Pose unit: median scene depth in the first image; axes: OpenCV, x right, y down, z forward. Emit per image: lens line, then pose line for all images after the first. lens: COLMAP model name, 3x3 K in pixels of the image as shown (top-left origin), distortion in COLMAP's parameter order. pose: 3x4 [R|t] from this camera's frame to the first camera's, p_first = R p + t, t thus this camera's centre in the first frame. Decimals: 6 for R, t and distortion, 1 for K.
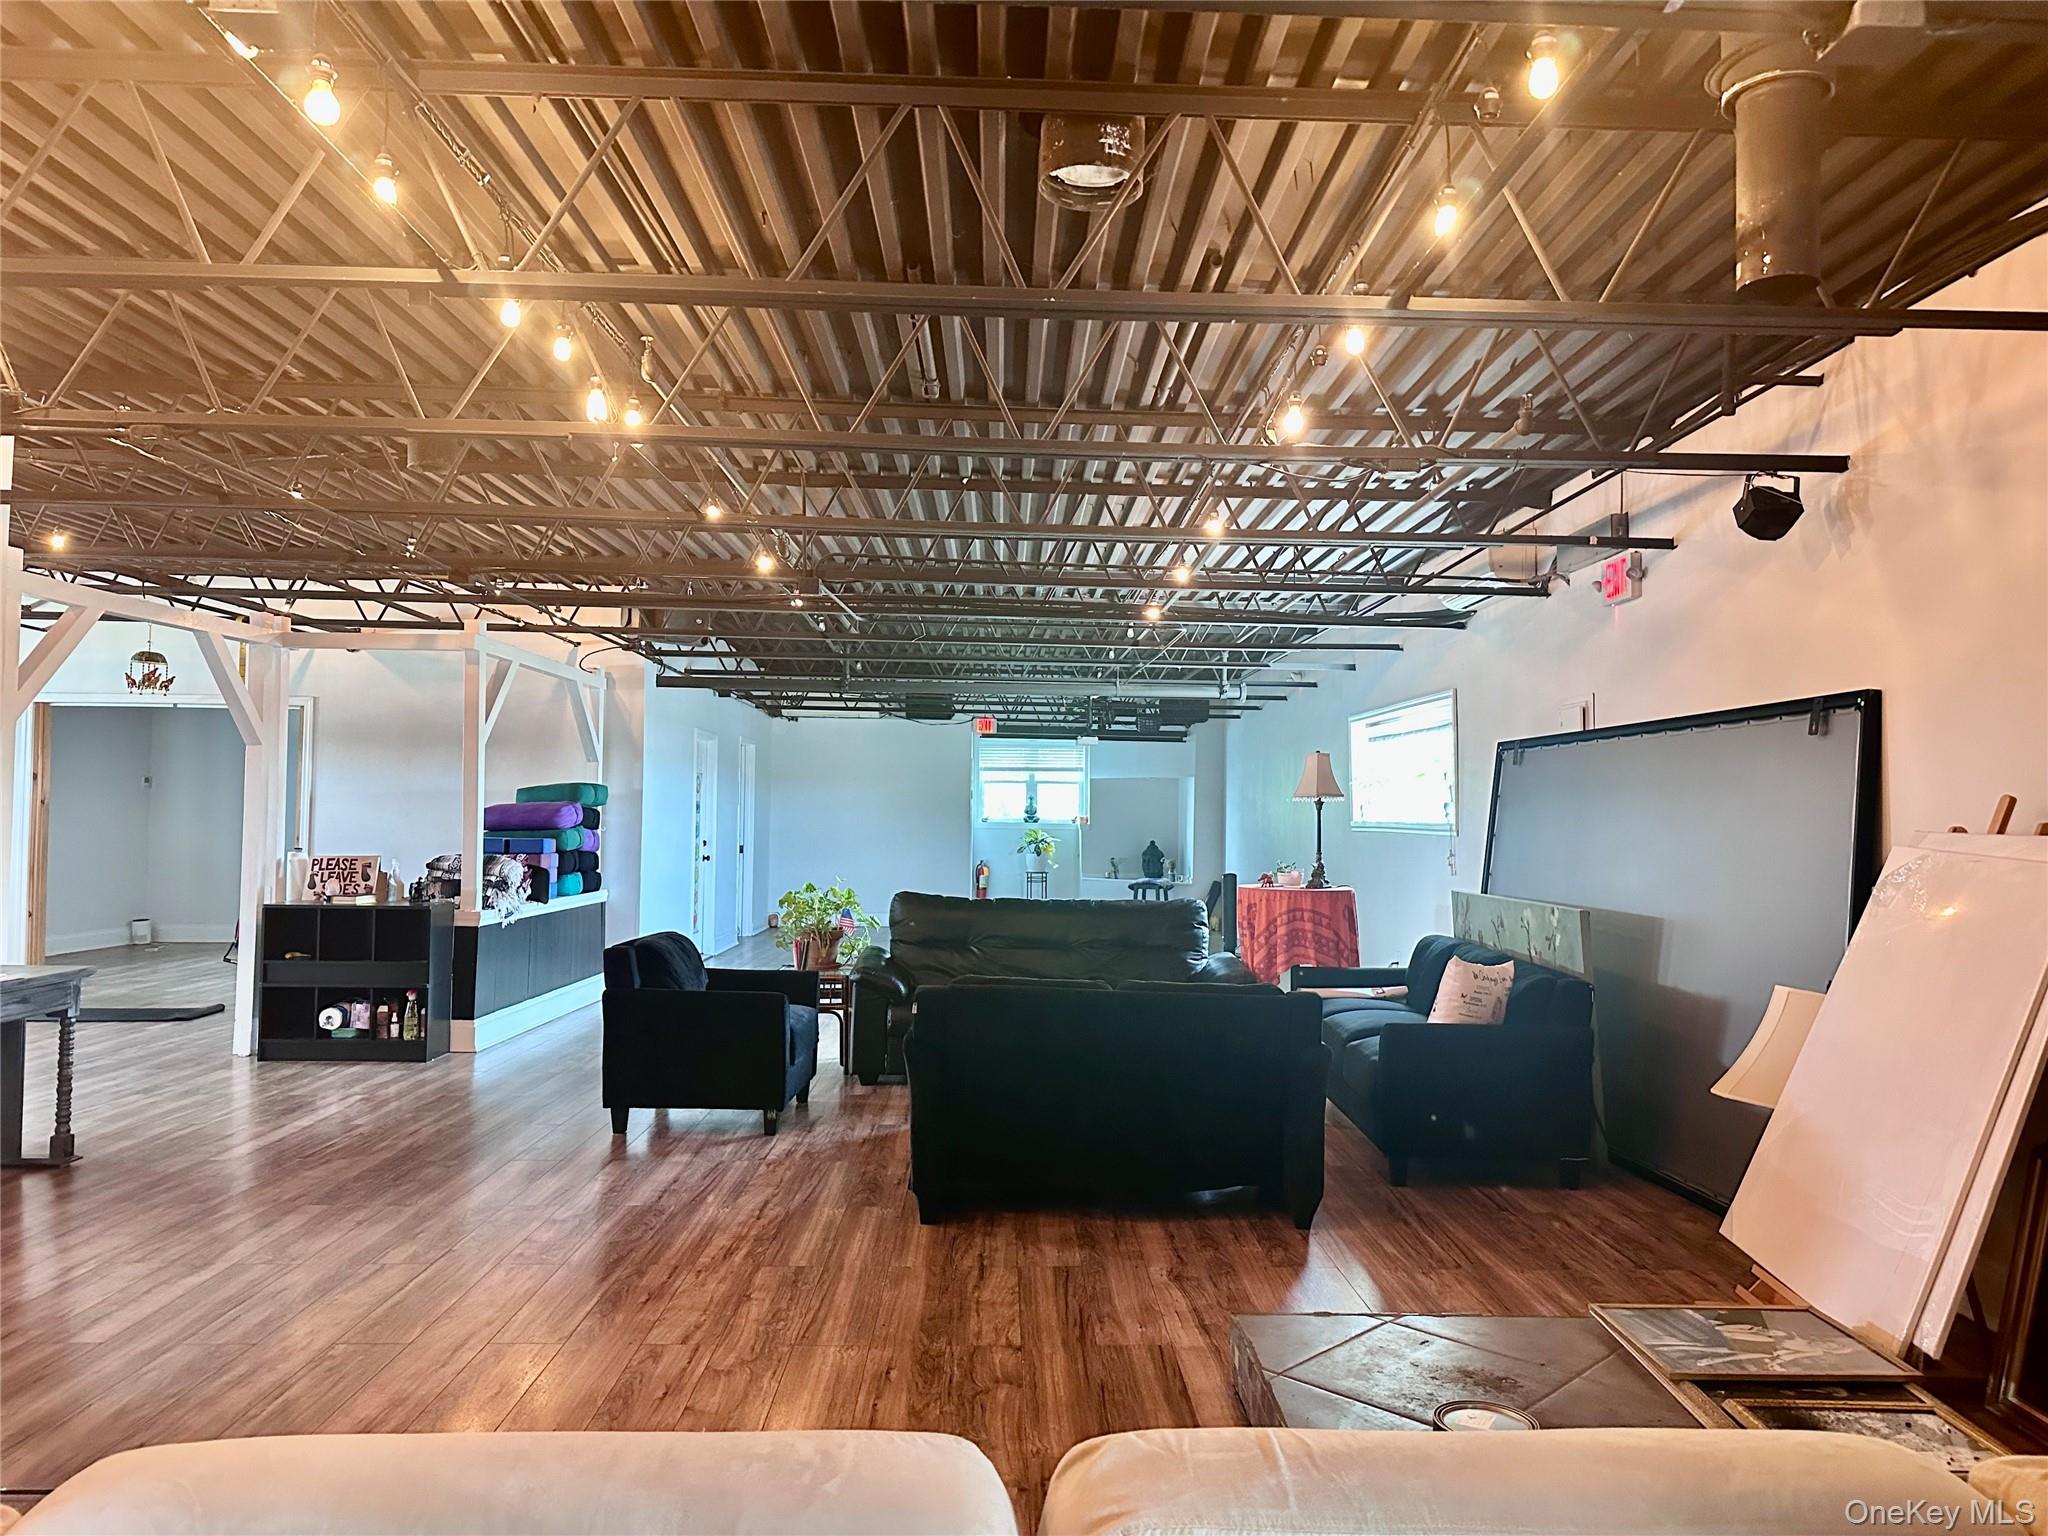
lens RADIAL K [[1430.8, 0, 1024.0], [0, 1430.8, 768.0], [0, 0, 1]] dist [0.127466, -0.196498]
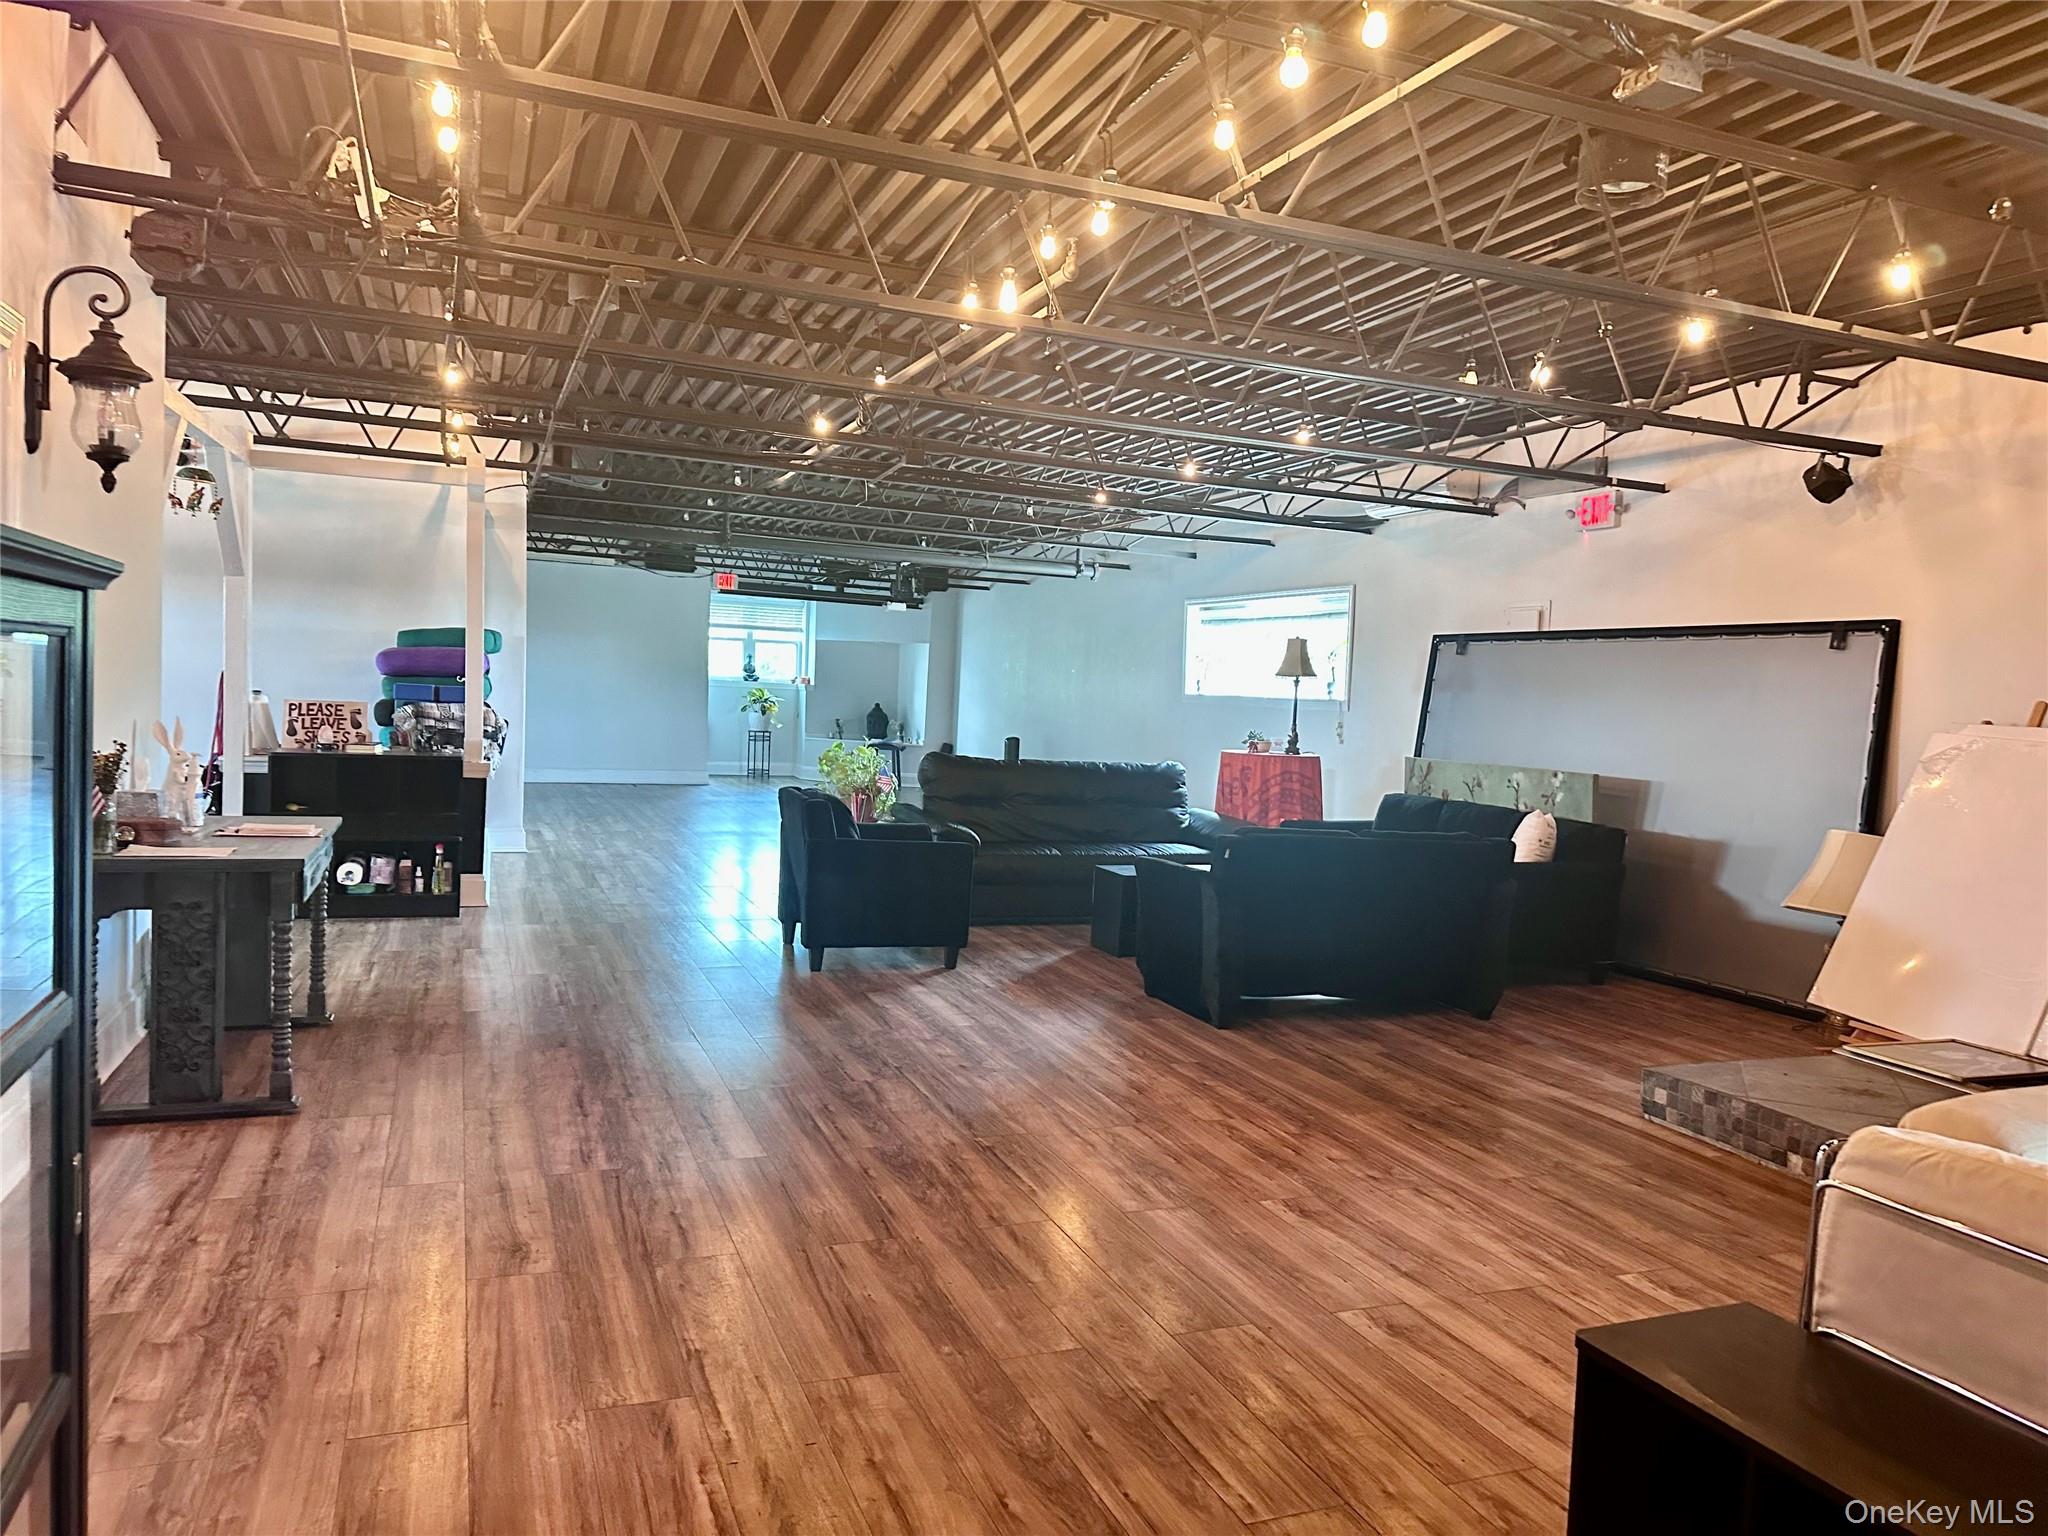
lens RADIAL K [[1437.2, 0, 1018.0], [0, 1437.2, 790.7], [0, 0, 1]] dist [0.107936, -0.155267]
pose [[0.939165, 0.006216, 0.343410, -0.395504], [-0.044995, 0.993446, 0.105071, -0.000231], [-0.340506, -0.114130, 0.933290, -0.023089]]
